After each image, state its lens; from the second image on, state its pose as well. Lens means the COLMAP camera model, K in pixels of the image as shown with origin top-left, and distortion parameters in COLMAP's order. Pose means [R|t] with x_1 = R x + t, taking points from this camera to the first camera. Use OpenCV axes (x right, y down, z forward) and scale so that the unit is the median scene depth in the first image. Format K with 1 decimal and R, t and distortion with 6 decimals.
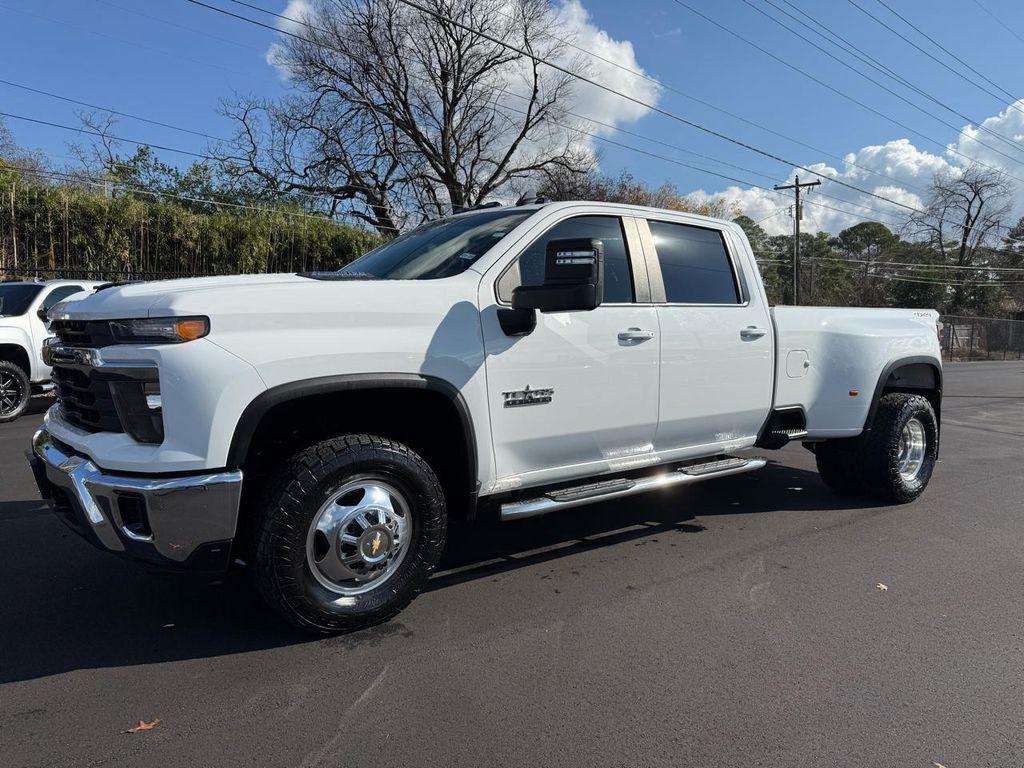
lens RADIAL K [[751.8, 0, 551.4], [0, 751.8, 385.5], [0, 0, 1]] dist [0.104601, -0.150702]
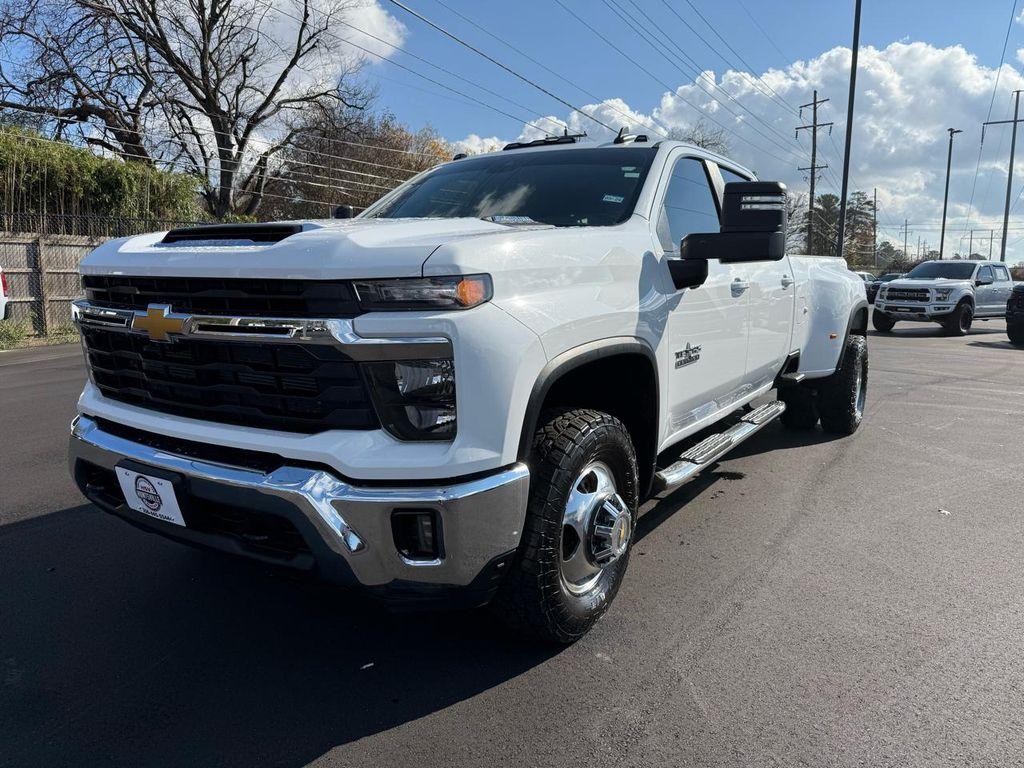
lens RADIAL K [[744.3, 0, 542.2], [0, 744.3, 382.8], [0, 0, 1]] dist [0.002936, -0.001816]
pose [[0.943110, -0.055697, 0.327783, -0.347378], [0.032111, 0.996519, 0.076938, -0.019126], [-0.330927, -0.062036, 0.941615, 0.137983]]
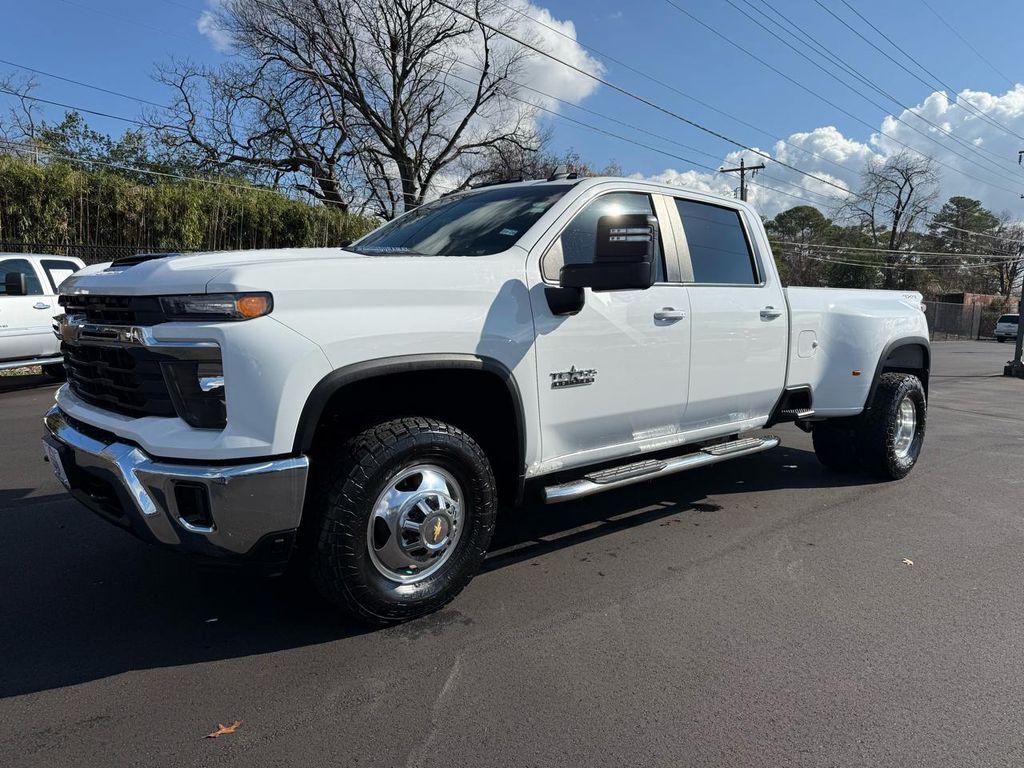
lens RADIAL K [[748.8, 0, 549.7], [0, 748.8, 386.3], [0, 0, 1]] dist [0.075016, -0.092023]
pose [[0.996696, -0.002464, 0.081180, -0.097551], [0.000139, 0.999590, 0.028633, -0.001083], [-0.081217, -0.028527, 0.996288, 0.022763]]
